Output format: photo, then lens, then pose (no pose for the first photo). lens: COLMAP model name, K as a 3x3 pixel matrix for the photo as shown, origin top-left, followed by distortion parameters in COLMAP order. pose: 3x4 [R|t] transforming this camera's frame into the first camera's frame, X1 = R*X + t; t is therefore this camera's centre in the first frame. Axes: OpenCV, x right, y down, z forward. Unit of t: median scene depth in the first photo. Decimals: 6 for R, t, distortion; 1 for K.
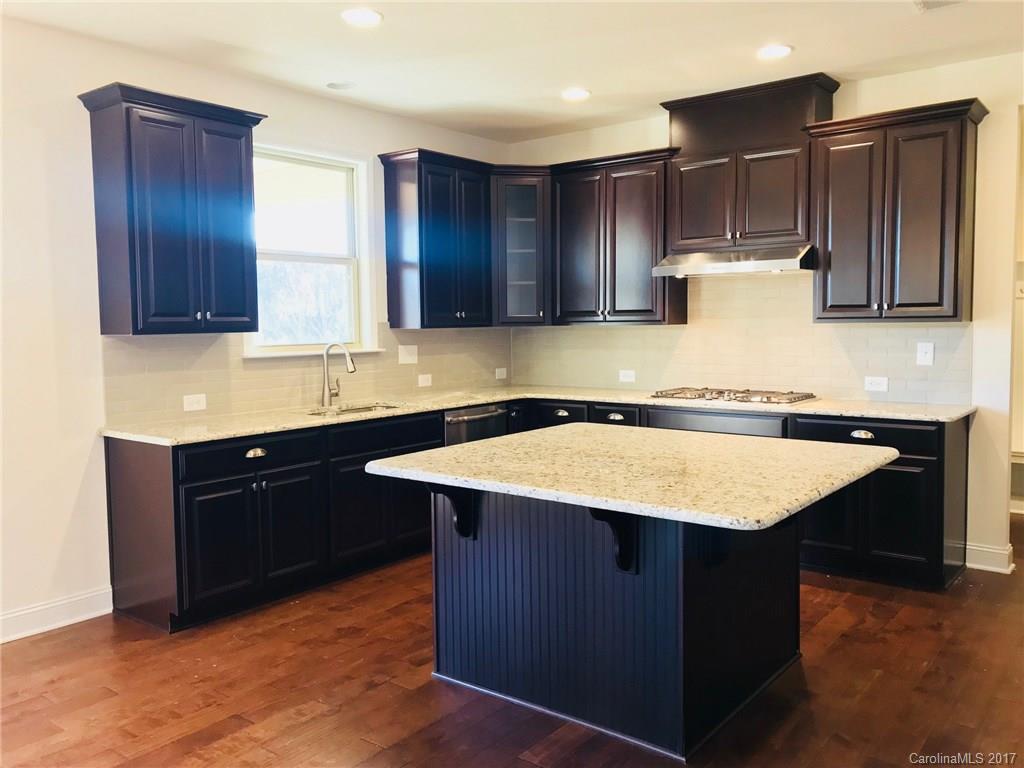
lens RADIAL K [[843.5, 0, 511.2], [0, 843.5, 383.2], [0, 0, 1]] dist [0.005249, 0.031804]
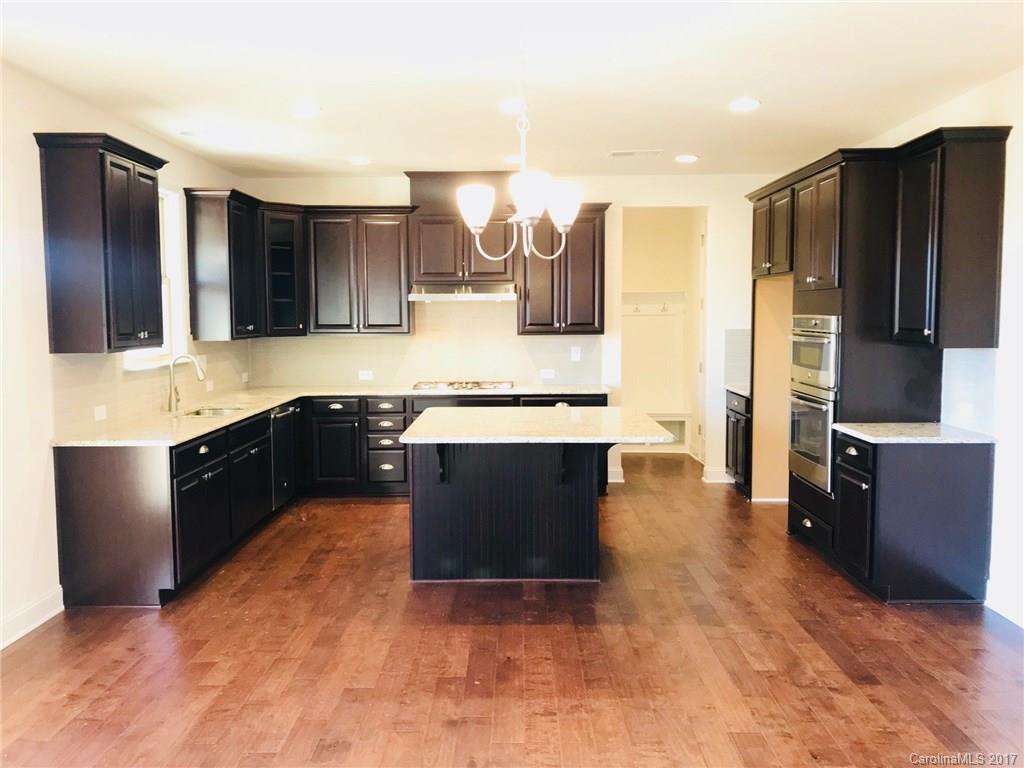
lens RADIAL K [[843.5, 0, 513.5], [0, 843.5, 381.1], [0, 0, 1]] dist [0.005249, 0.031804]
pose [[0.787759, -0.041821, 0.614563, -0.619310], [0.040791, 0.999044, 0.015698, -0.013403], [-0.614632, 0.012703, 0.788712, -0.195640]]
